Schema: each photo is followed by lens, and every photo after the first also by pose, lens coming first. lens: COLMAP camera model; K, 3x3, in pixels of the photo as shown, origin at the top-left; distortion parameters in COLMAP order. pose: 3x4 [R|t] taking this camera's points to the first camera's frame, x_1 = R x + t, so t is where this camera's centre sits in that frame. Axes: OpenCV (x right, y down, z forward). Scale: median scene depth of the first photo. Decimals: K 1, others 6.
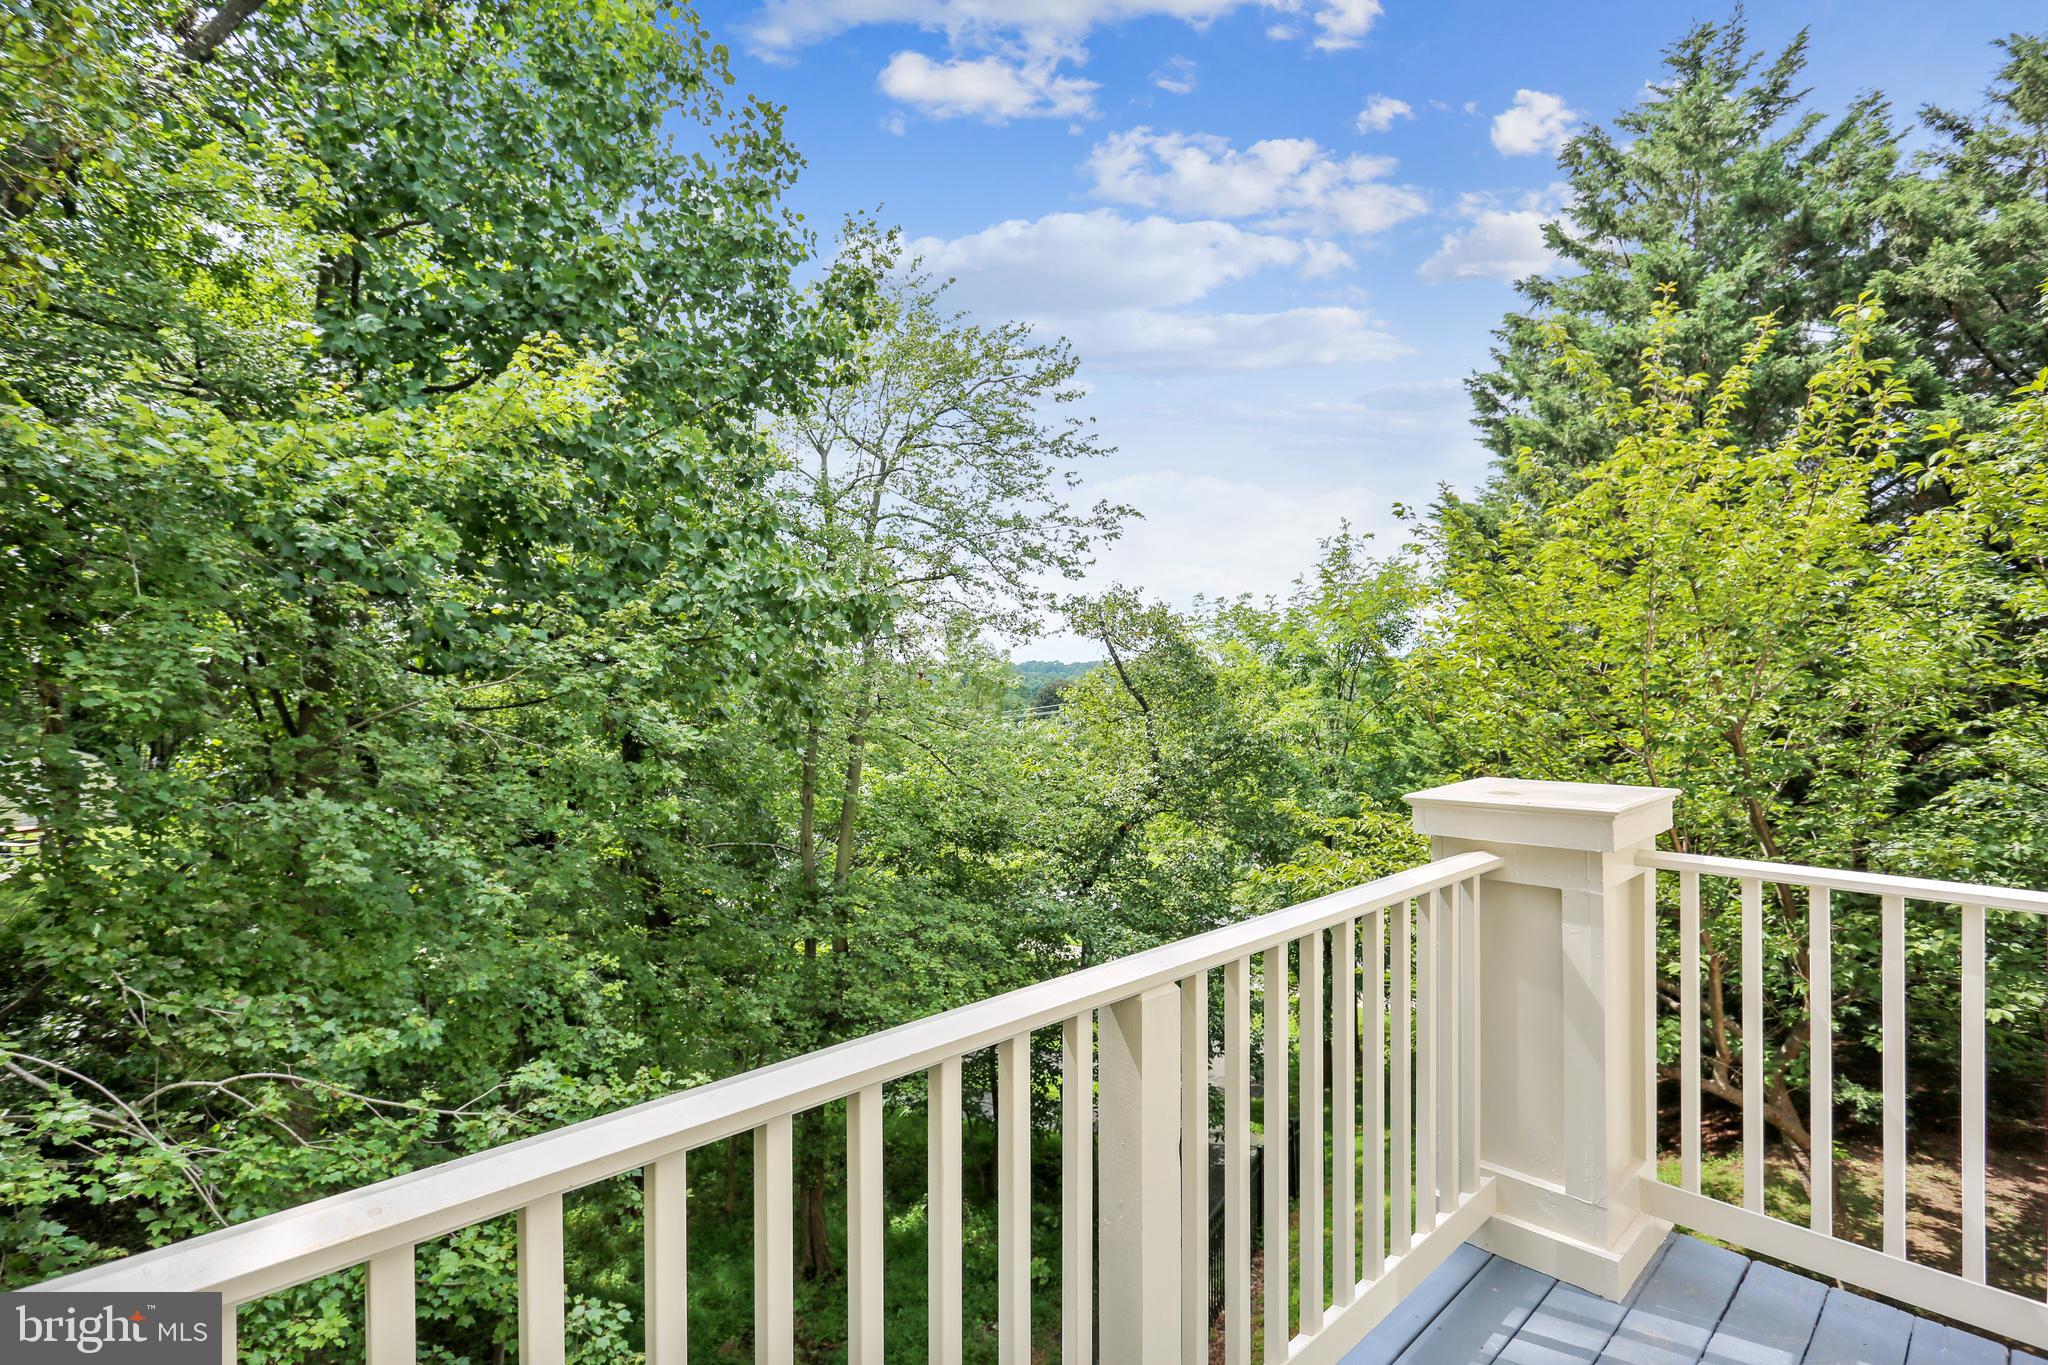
lens RADIAL K [[985.6, 0, 1012.2], [0, 985.6, 677.9], [0, 0, 1]] dist [-0.012645, 0.004246]
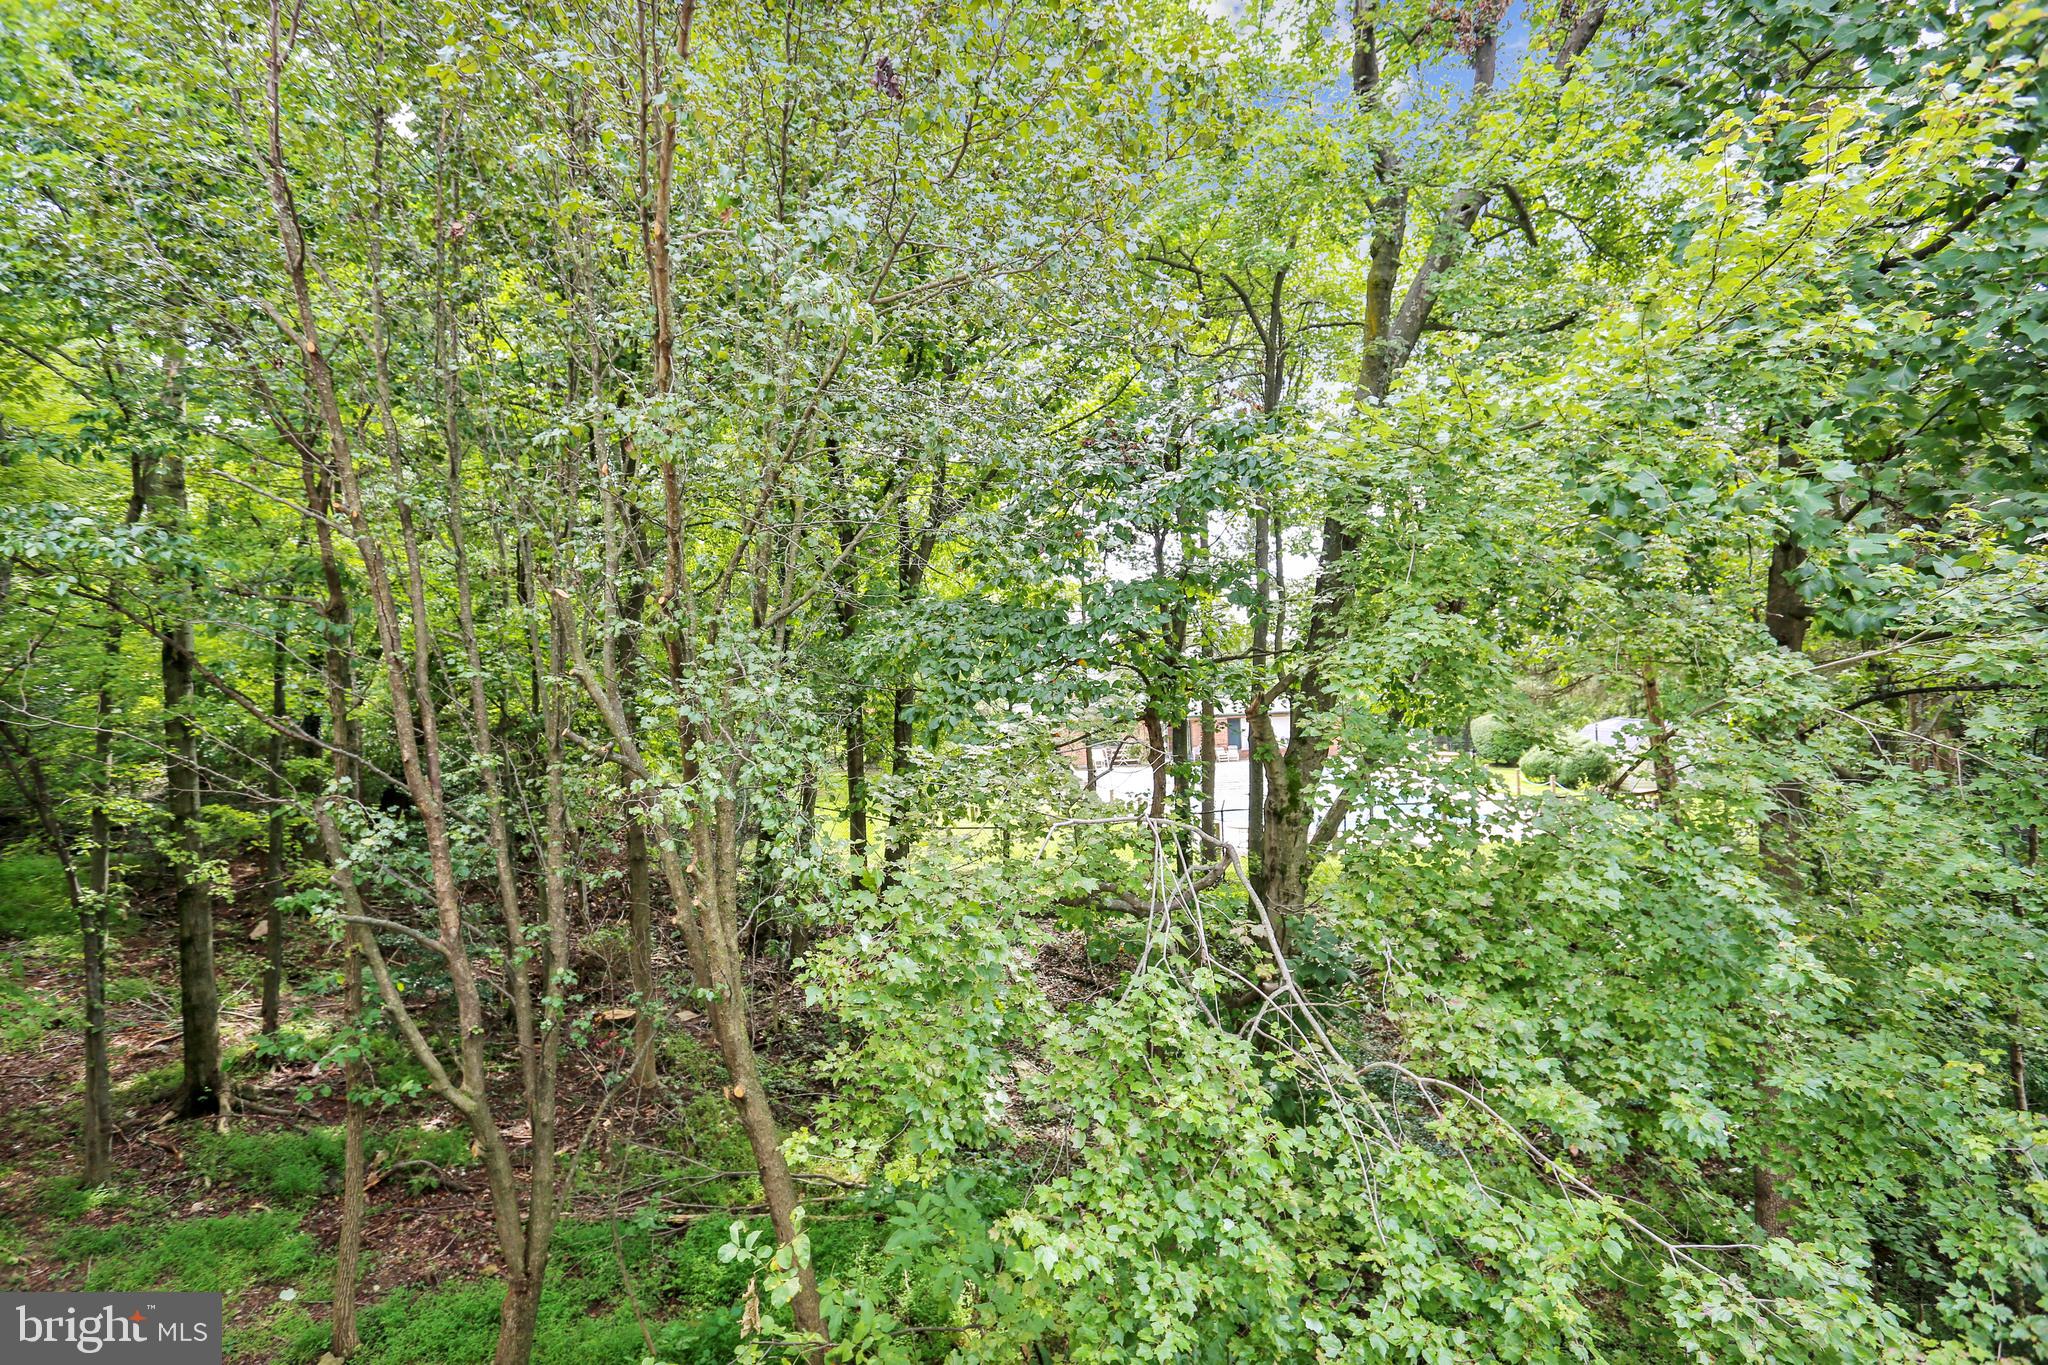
lens RADIAL K [[985.6, 0, 1021.3], [0, 985.6, 676.4], [0, 0, 1]] dist [-0.012645, 0.004246]
pose [[0.134941, -0.013698, -0.990759, 0.045646], [0.034403, 0.999366, -0.009131, 0.003933], [0.990256, -0.032853, 0.135327, 0.211356]]
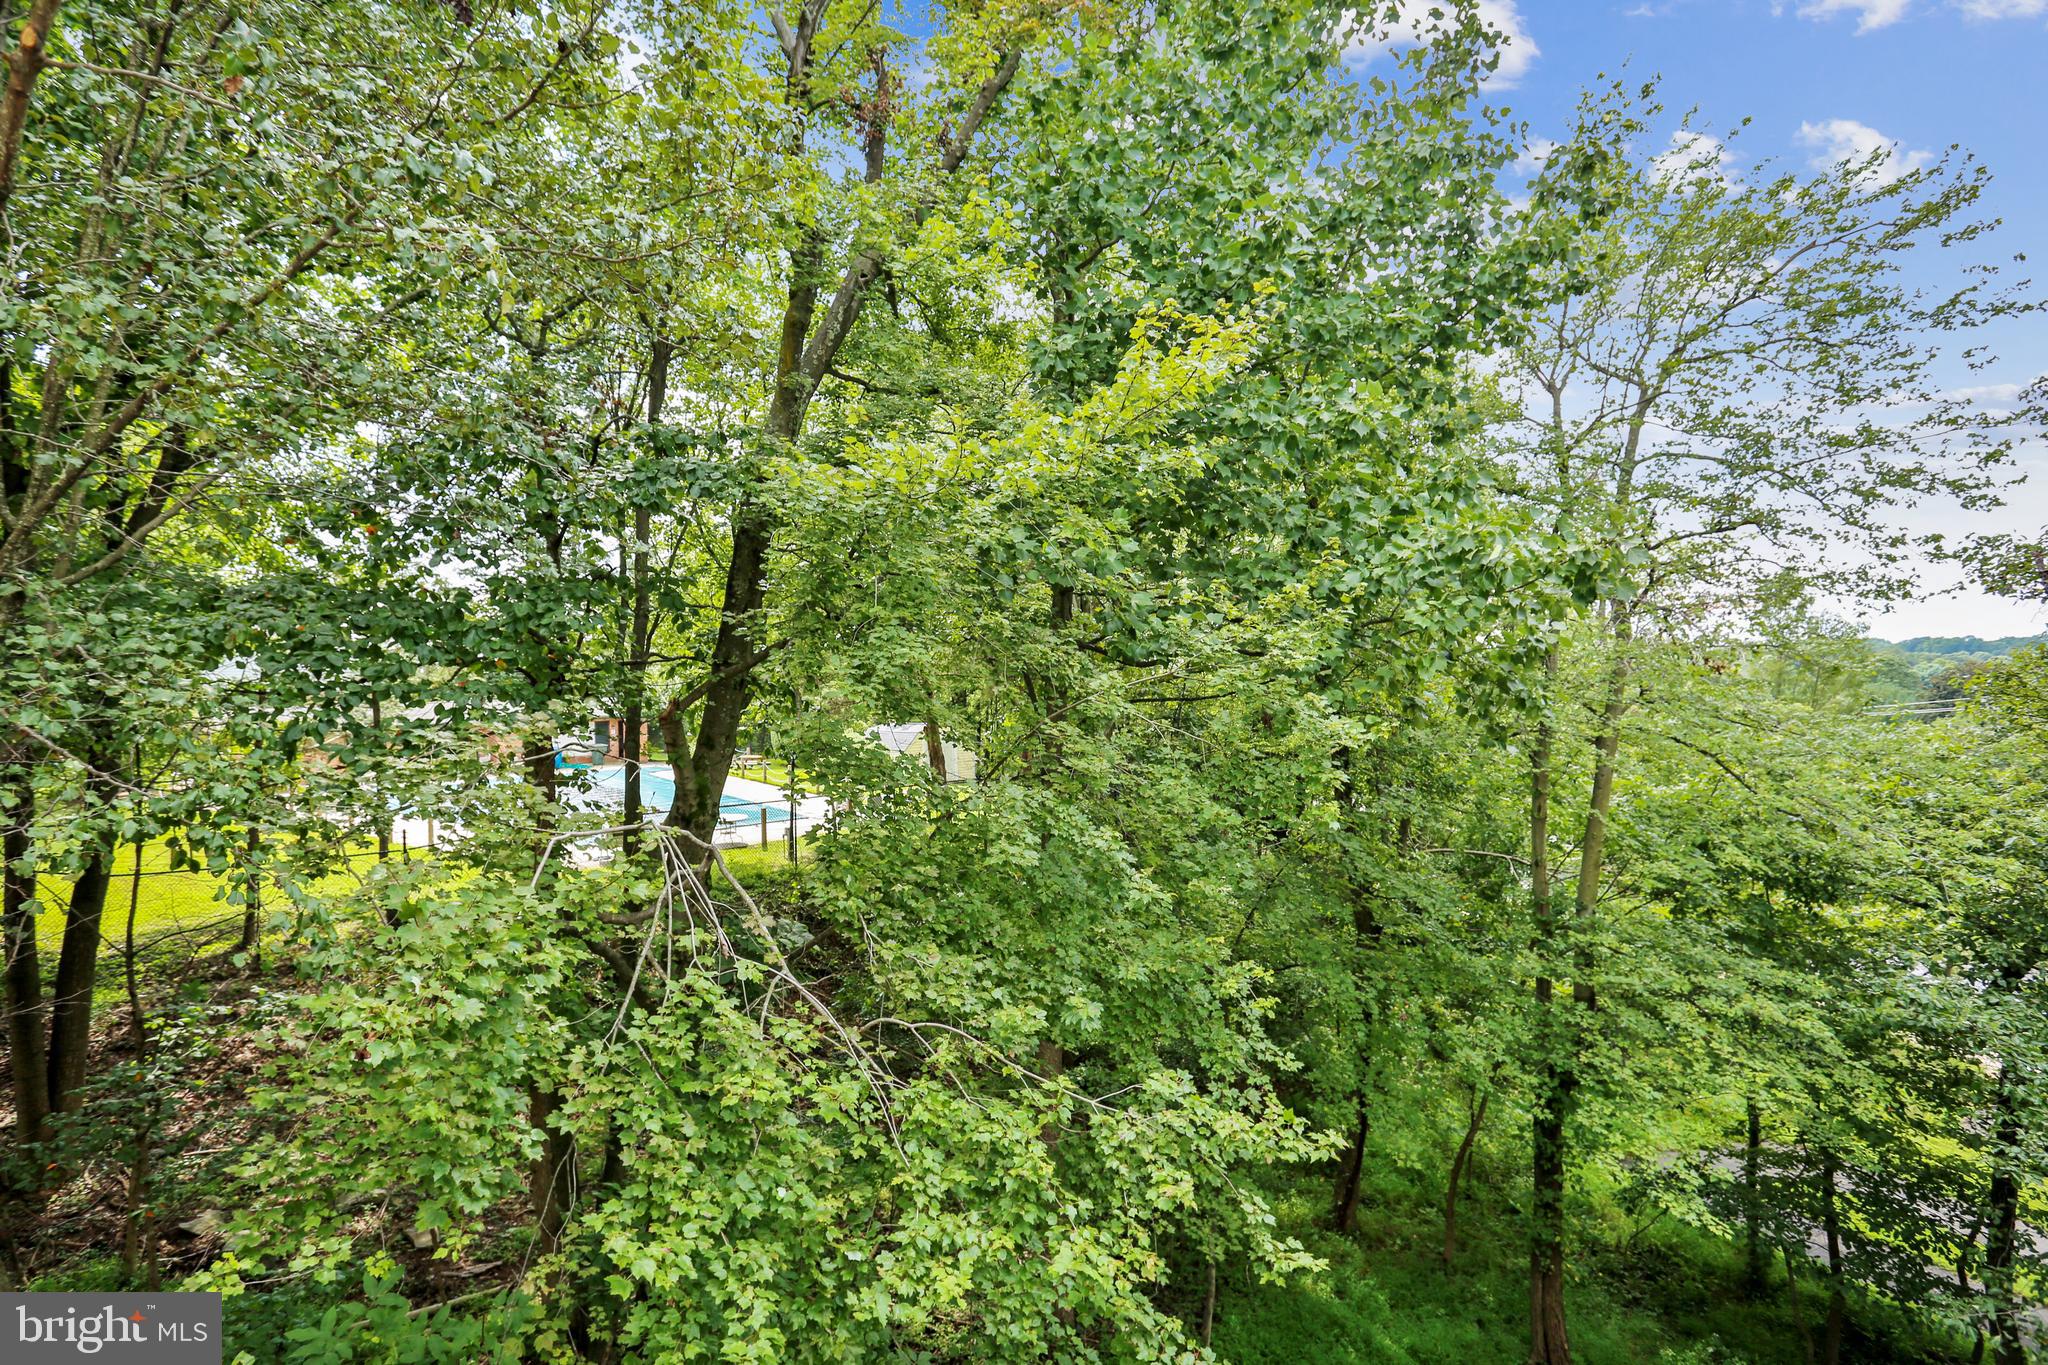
lens RADIAL K [[985.6, 0, 1026.1], [0, 985.6, 688.1], [0, 0, 1]] dist [-0.012645, 0.004246]
pose [[0.746180, -0.002350, -0.665740, 0.026362], [0.015054, 0.999798, 0.013344, 0.001395], [0.665574, -0.019980, 0.746064, 0.101817]]
